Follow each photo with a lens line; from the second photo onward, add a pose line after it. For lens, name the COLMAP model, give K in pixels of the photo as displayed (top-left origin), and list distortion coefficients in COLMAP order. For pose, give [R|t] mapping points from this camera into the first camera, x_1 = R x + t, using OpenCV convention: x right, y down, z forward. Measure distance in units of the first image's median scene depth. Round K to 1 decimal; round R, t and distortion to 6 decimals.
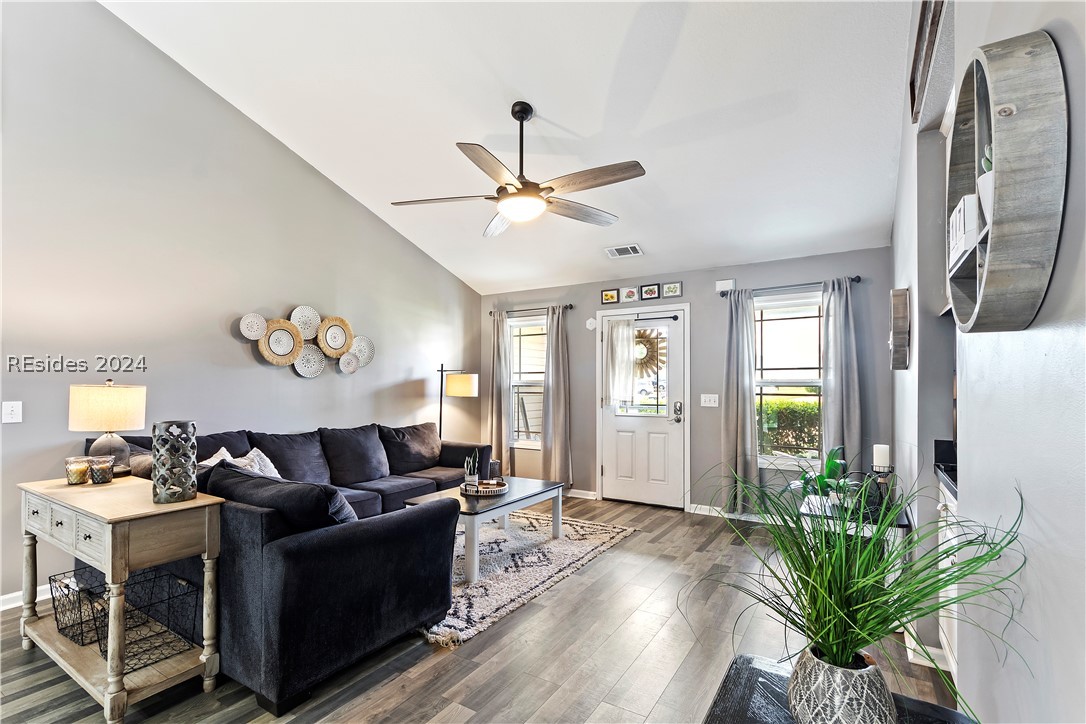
lens RADIAL K [[508.8, 0, 532.8], [0, 508.8, 381.4], [0, 0, 1]] dist [-0.002795, -0.000600]
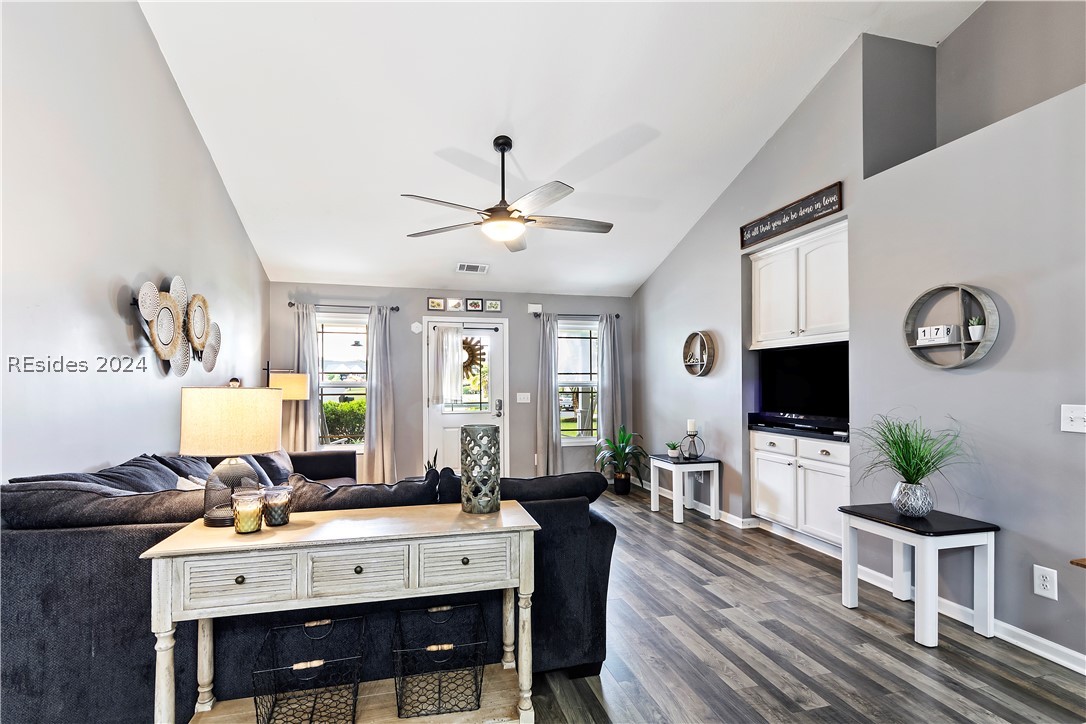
lens RADIAL K [[508.8, 0, 532.8], [0, 508.8, 381.4], [0, 0, 1]] dist [-0.002795, -0.000600]
pose [[0.683214, 0.004215, 0.730206, -0.531672], [-0.003615, 0.999991, -0.002390, -0.000224], [-0.730209, -0.001007, 0.683223, 0.116361]]
